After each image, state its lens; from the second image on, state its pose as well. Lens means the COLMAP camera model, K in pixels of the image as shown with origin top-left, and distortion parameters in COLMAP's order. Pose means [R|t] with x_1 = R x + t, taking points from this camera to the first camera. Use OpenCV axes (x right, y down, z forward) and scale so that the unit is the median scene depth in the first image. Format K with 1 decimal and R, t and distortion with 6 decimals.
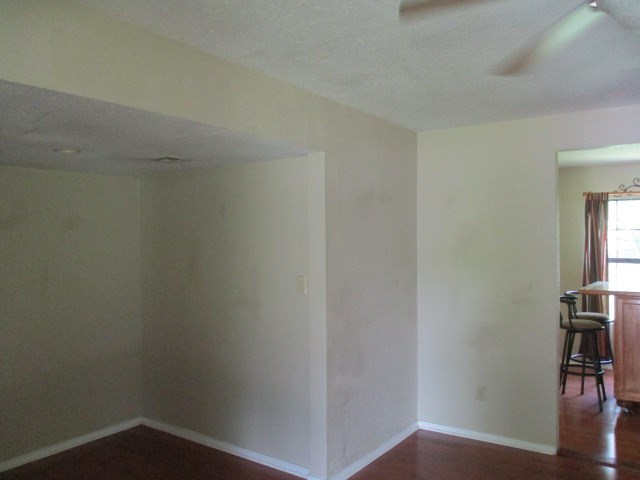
lens RADIAL K [[528.9, 0, 325.2], [0, 528.9, 227.0], [0, 0, 1]] dist [-0.036675, 0.012416]
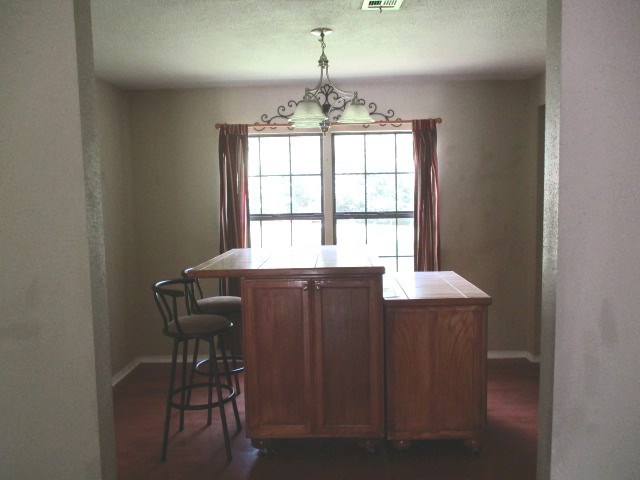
lens RADIAL K [[528.9, 0, 323.0], [0, 528.9, 234.5], [0, 0, 1]] dist [-0.036675, 0.012416]
pose [[0.836716, -0.063479, 0.543945, 0.253403], [0.014165, 0.995436, 0.094378, 0.021268], [-0.547453, -0.071263, 0.833797, 0.369317]]
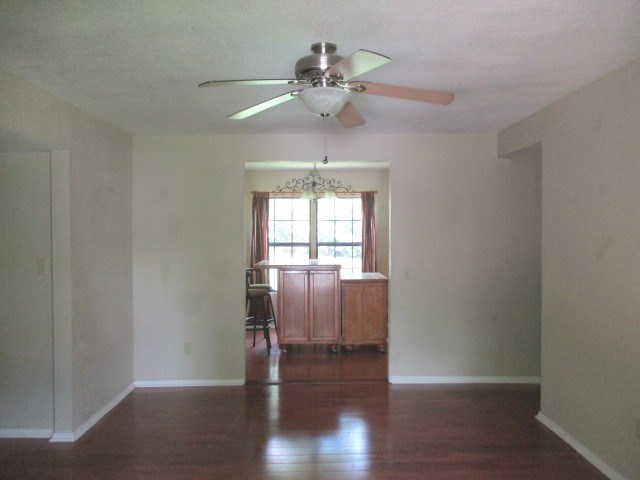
lens RADIAL K [[528.9, 0, 323.0], [0, 528.9, 220.1], [0, 0, 1]] dist [-0.036675, 0.012416]
pose [[0.809726, 0.004848, 0.586789, -0.135844], [-0.004303, 0.999988, -0.002325, 0.006854], [-0.586793, -0.000642, 0.809737, -0.156631]]
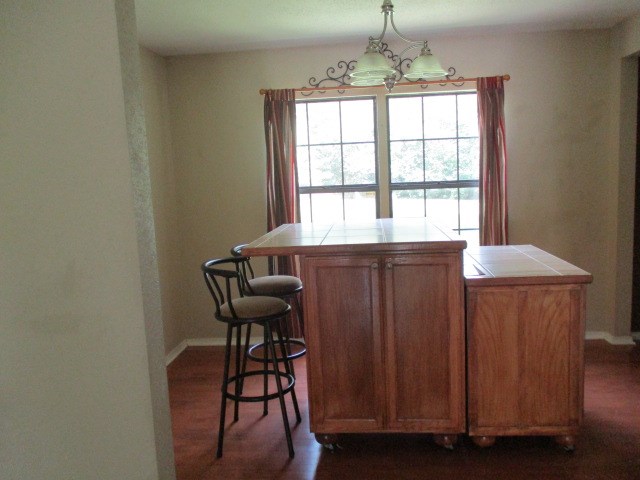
lens RADIAL K [[528.9, 0, 321.8], [0, 528.9, 236.7], [0, 0, 1]] dist [-0.036675, 0.012416]
pose [[0.869864, -0.102839, 0.482452, 0.261002], [0.038857, 0.989273, 0.140814, 0.031226], [-0.491758, -0.103742, 0.864530, 0.439144]]
